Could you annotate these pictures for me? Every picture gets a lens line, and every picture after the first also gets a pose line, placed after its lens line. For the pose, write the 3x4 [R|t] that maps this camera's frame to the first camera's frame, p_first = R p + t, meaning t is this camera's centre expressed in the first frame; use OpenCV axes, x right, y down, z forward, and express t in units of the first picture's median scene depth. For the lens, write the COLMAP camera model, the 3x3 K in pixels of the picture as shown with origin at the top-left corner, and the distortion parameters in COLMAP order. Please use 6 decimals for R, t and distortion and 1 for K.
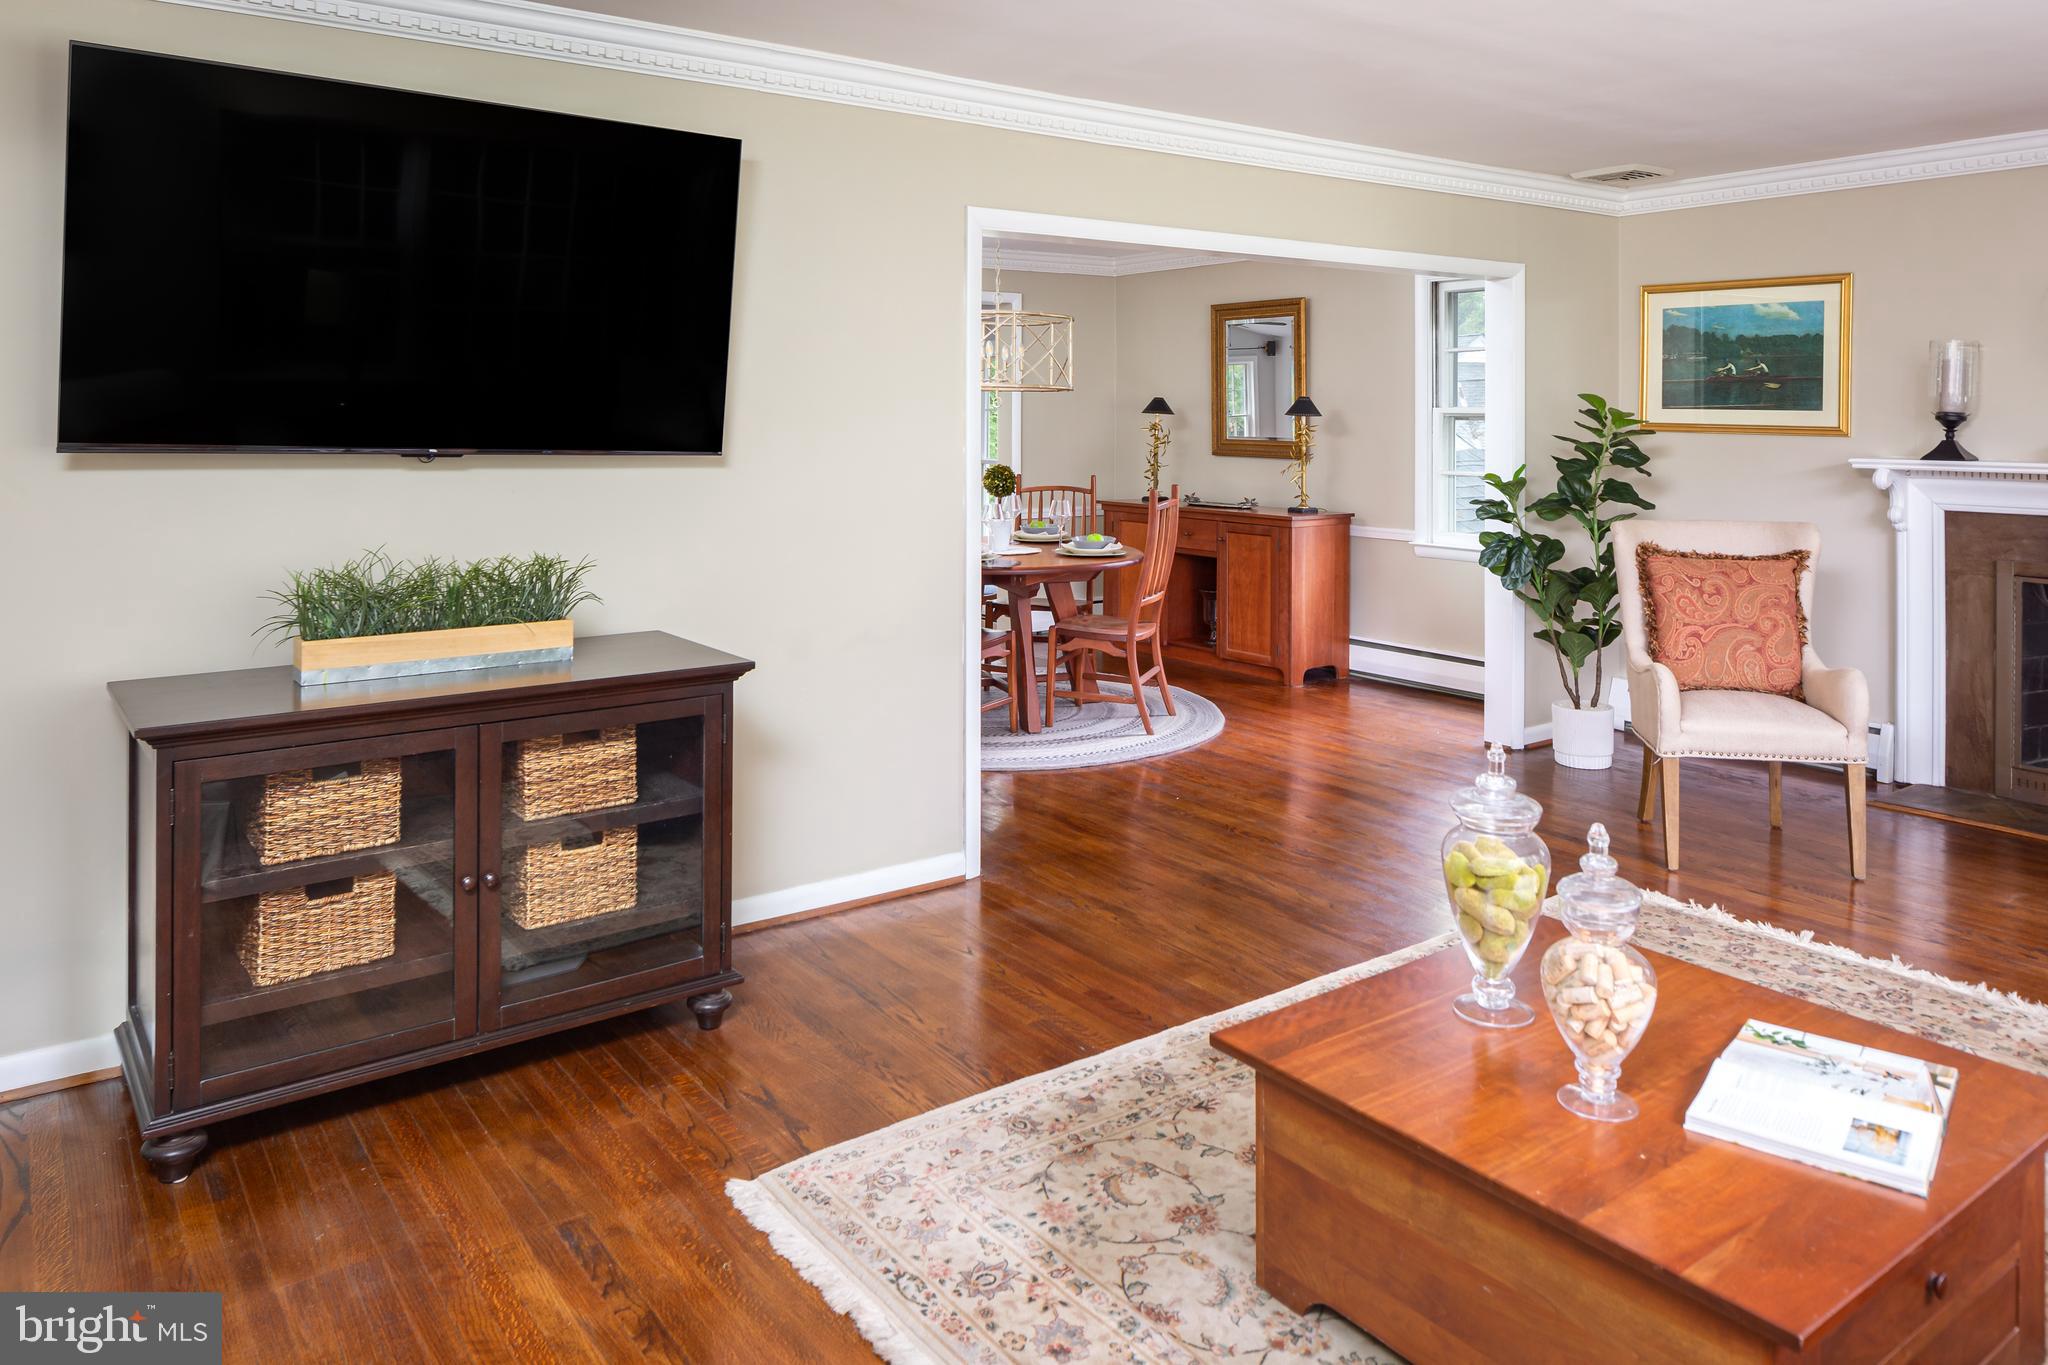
lens RADIAL K [[1387.6, 0, 1024.0], [0, 1387.6, 682.5], [0, 0, 1]] dist [-0.012038, -0.005093]
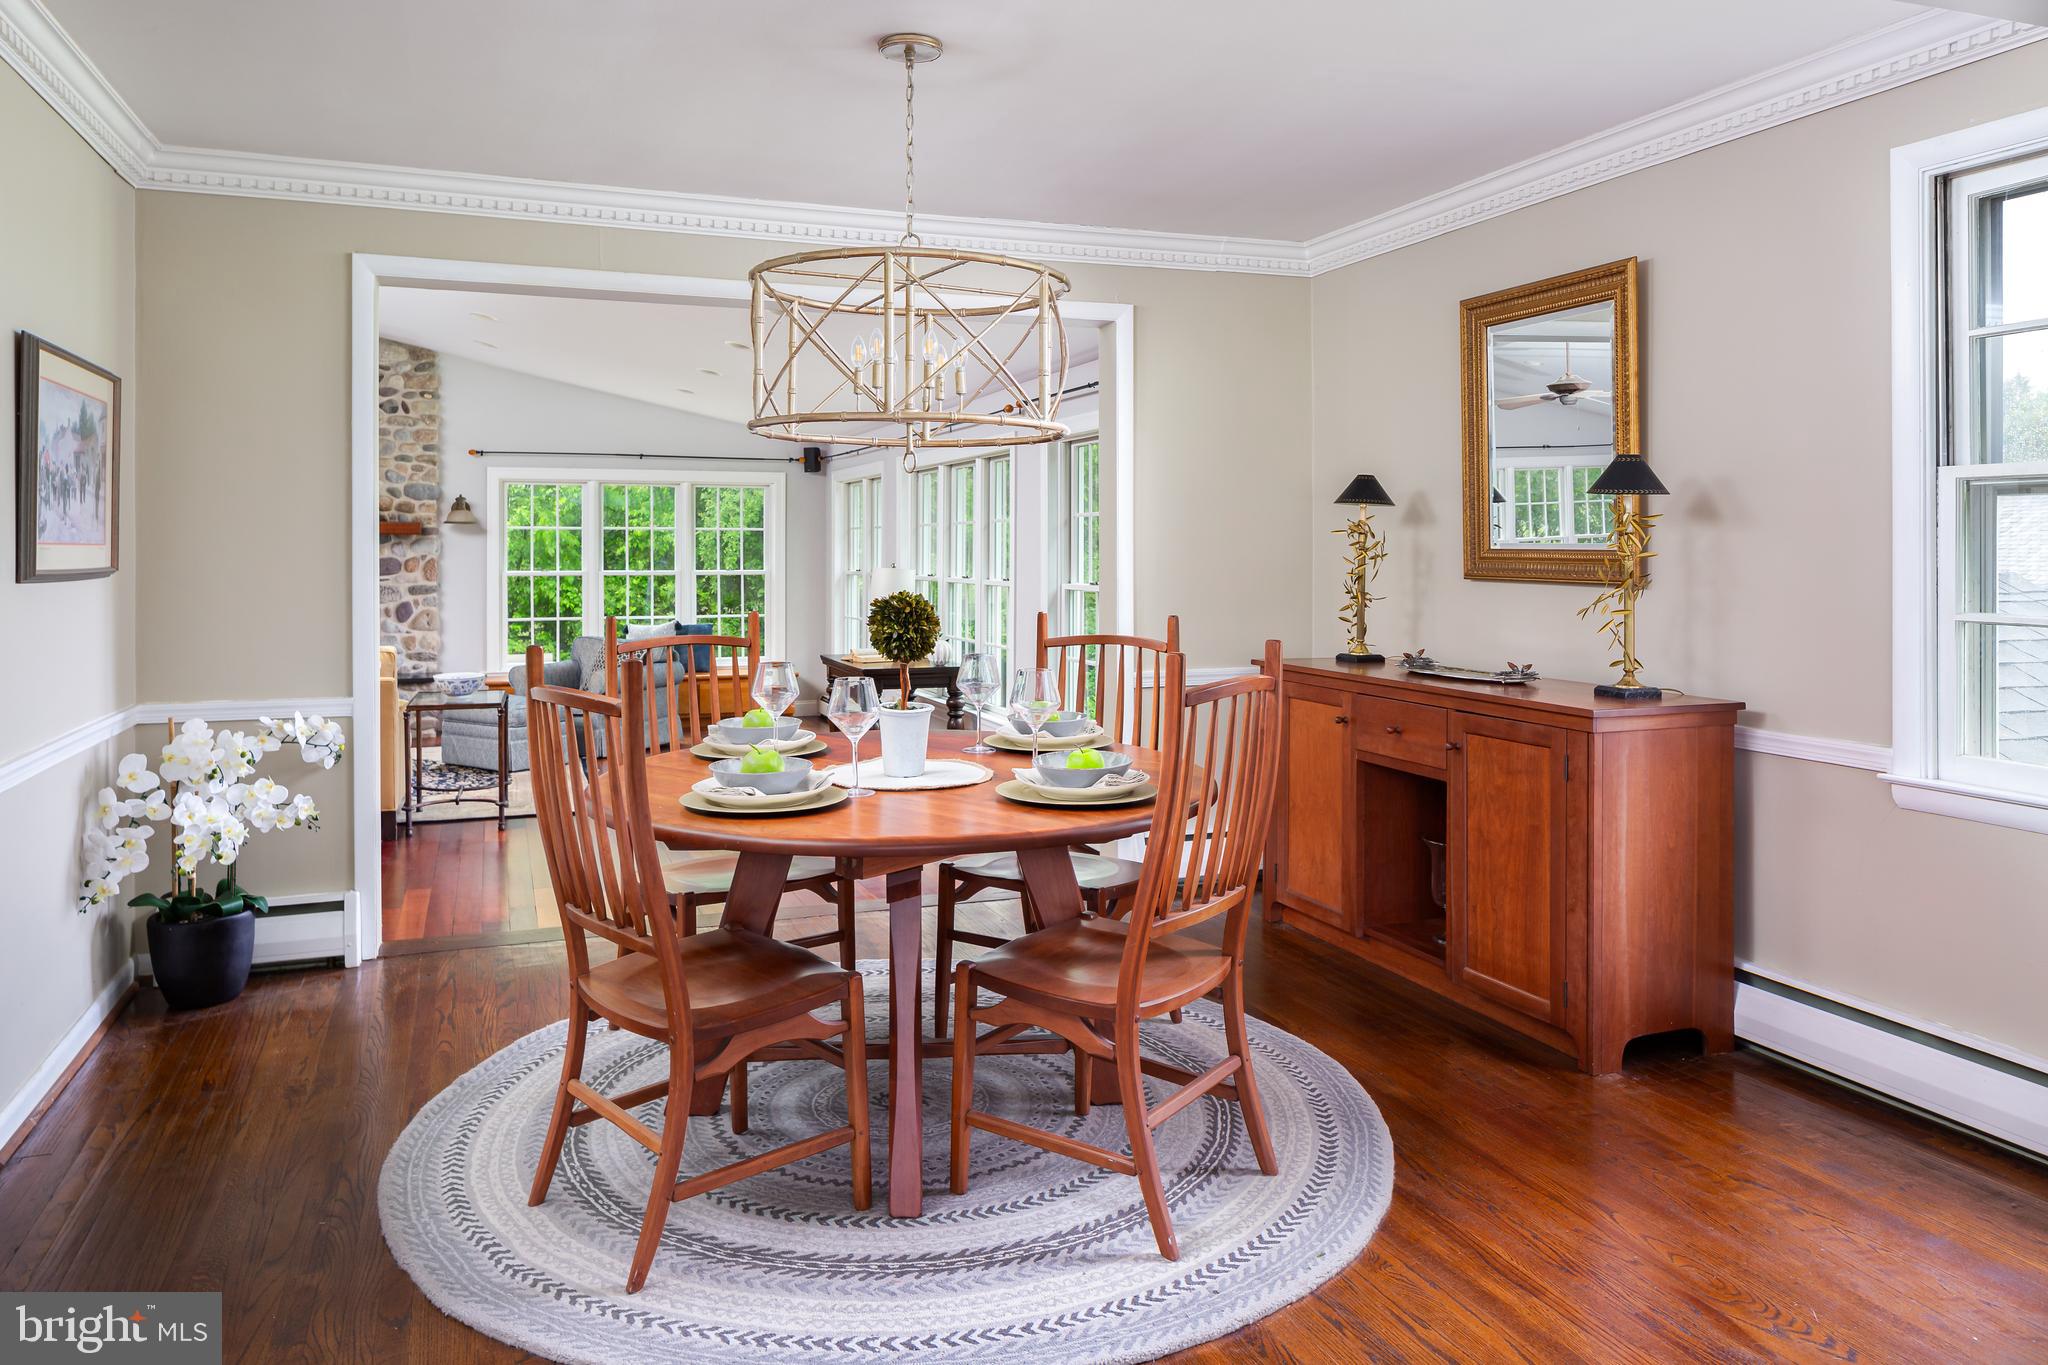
lens RADIAL K [[1393.8, 0, 1024.0], [0, 1393.8, 682.5], [0, 0, 1]] dist [-0.005680, -0.038778]
pose [[0.964598, 0.024579, -0.262578, 0.181572], [-0.050251, 0.994536, -0.091506, -0.105681], [0.258894, 0.101461, 0.960562, 0.704701]]
